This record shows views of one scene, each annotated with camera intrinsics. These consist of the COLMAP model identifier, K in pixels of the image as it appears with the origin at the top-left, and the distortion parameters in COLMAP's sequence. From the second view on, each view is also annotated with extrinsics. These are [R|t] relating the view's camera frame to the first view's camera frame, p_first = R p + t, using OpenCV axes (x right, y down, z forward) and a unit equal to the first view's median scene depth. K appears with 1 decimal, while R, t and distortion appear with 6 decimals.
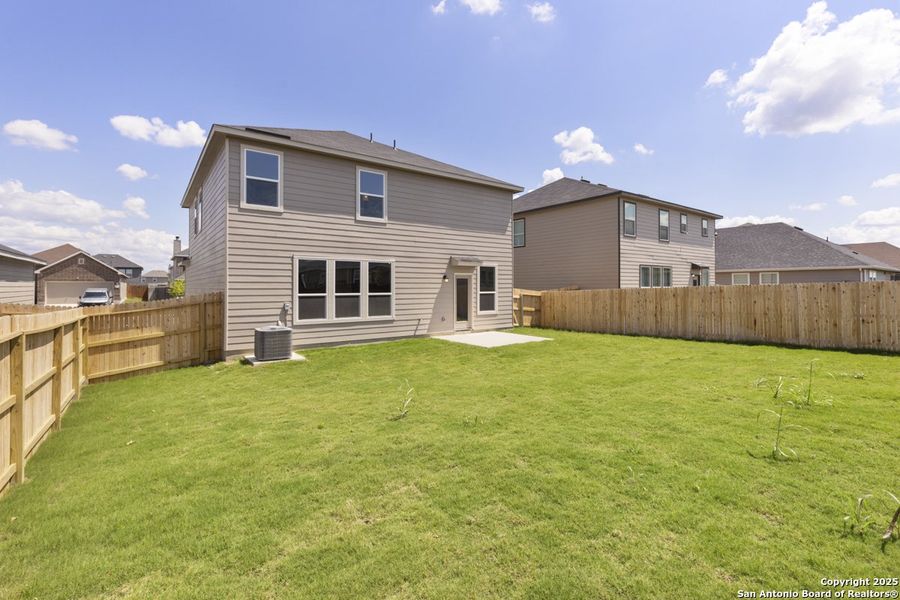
lens RADIAL K [[408.8, 0, 453.0], [0, 408.8, 279.0], [0, 0, 1]] dist [0.000353, 0.000042]
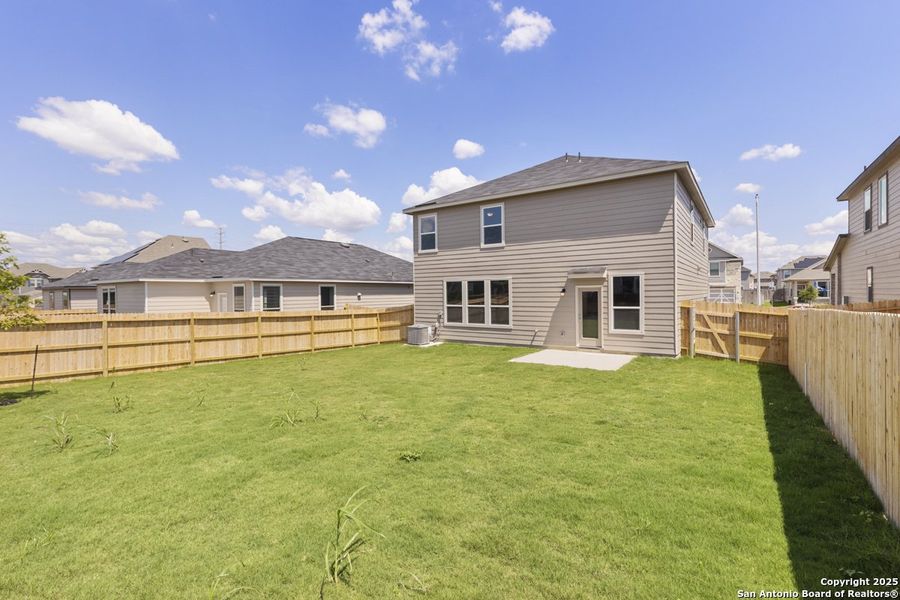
lens RADIAL K [[407.3, 0, 450.7], [0, 407.3, 296.7], [0, 0, 1]] dist [-0.000225, 0.000031]
pose [[0.303084, 0.006886, -0.952939, 0.905207], [0.028471, 0.999462, 0.016278, -0.015226], [0.952538, -0.032065, 0.302725, 0.488990]]
